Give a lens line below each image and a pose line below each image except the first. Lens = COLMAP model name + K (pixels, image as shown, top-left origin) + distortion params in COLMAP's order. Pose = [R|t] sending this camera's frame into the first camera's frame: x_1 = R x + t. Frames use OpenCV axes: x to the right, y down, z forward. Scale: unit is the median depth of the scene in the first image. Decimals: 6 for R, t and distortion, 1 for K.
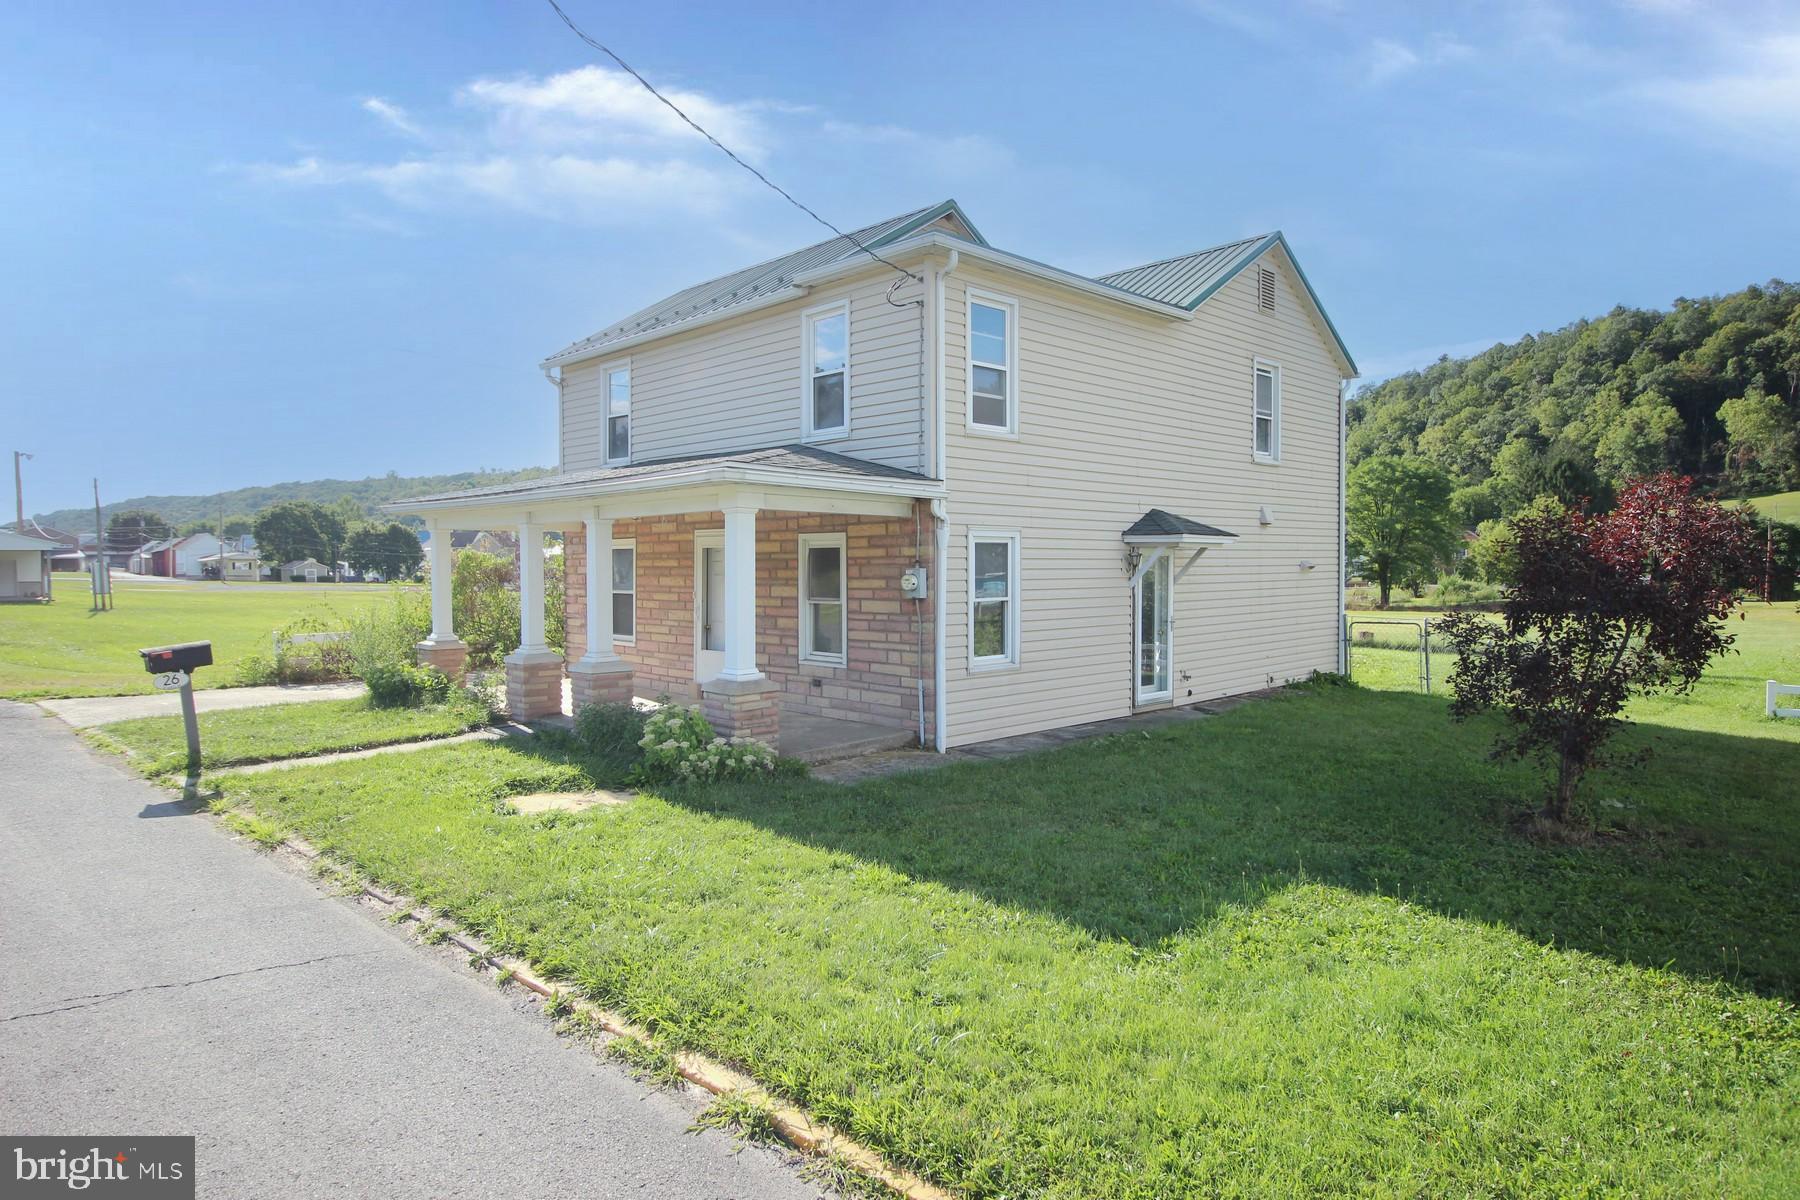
lens RADIAL K [[1052.7, 0, 900.0], [0, 1052.7, 600.0], [0, 0, 1]] dist [-0.000692, -0.001333]
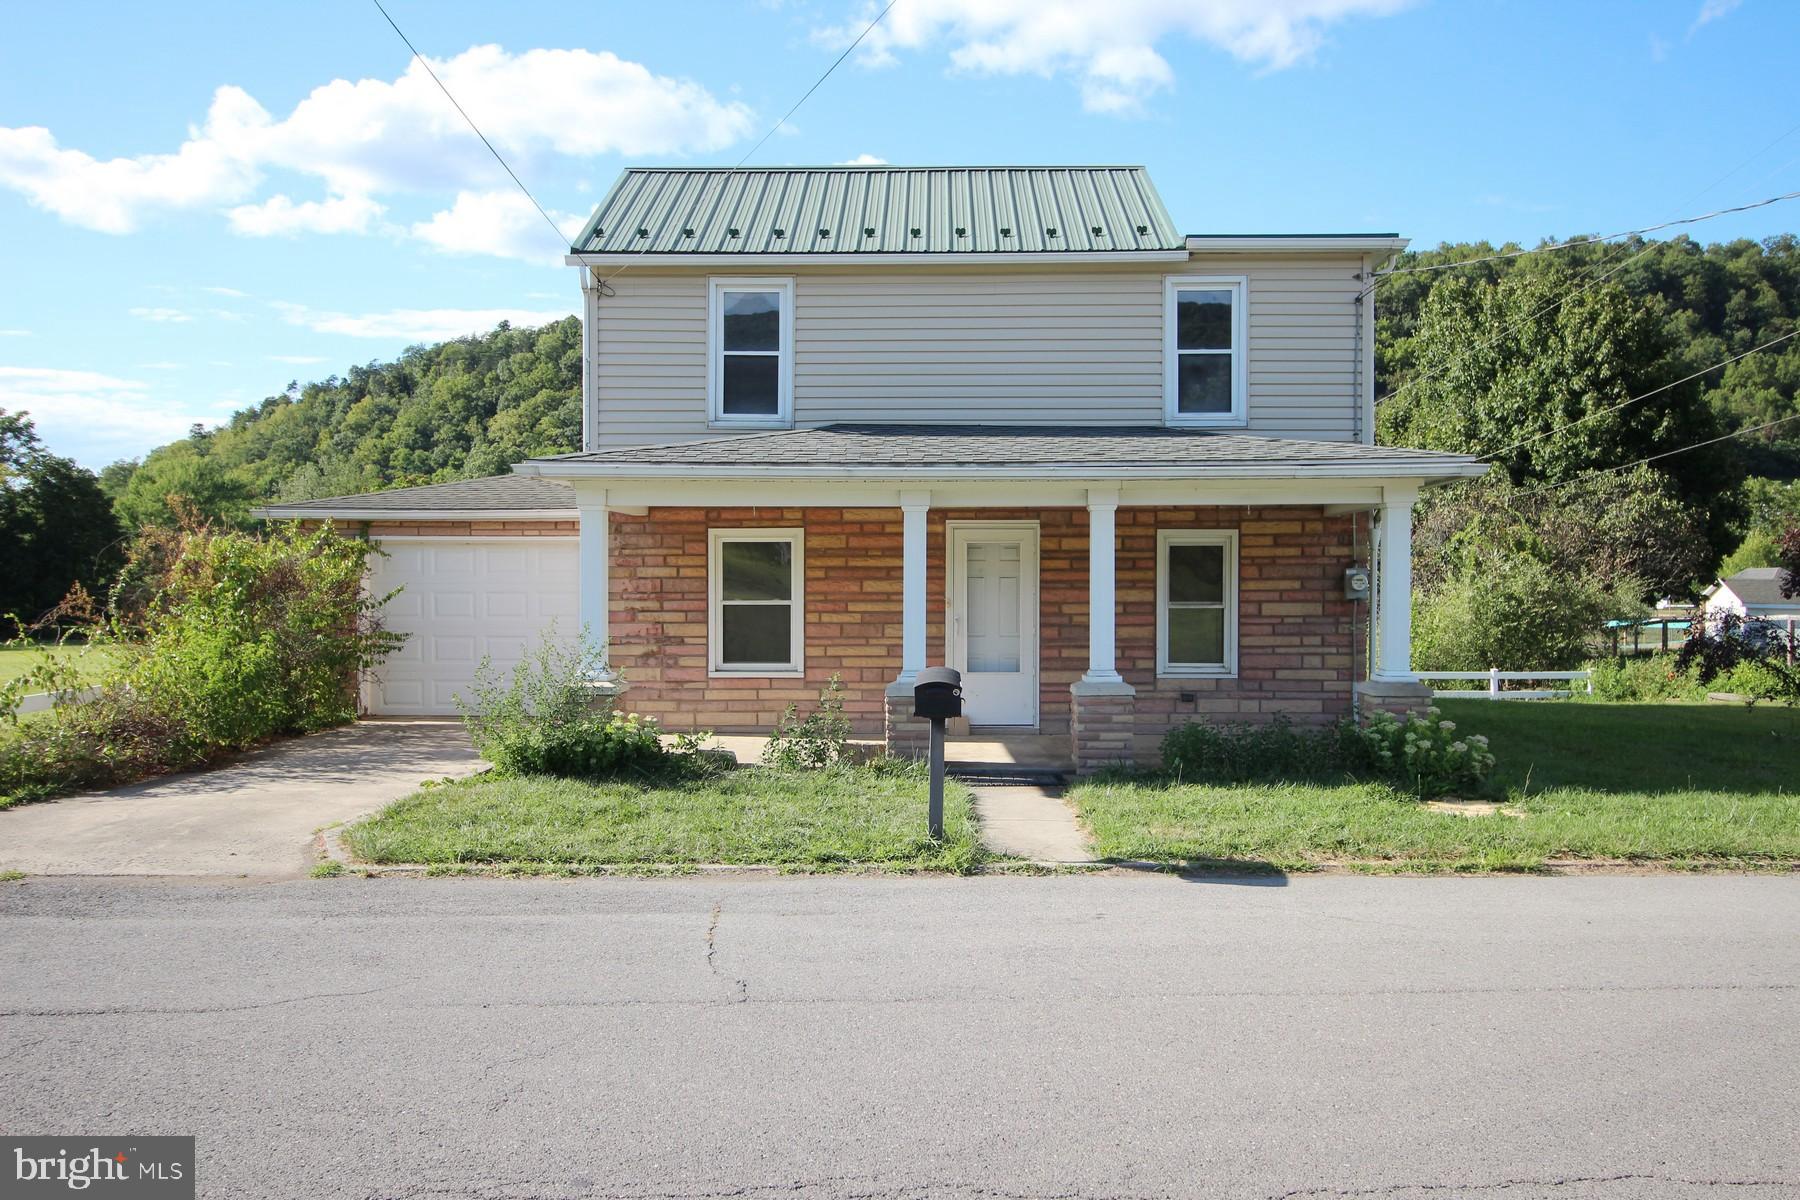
lens RADIAL K [[1427.8, 0, 900.0], [0, 1427.8, 600.0], [0, 0, 1]] dist [0.002963, 0.000470]
pose [[0.715220, -0.008043, 0.698853, -1.088348], [0.022405, 0.999684, -0.011424, 0.004637], [-0.698540, 0.023828, 0.715174, 0.305899]]
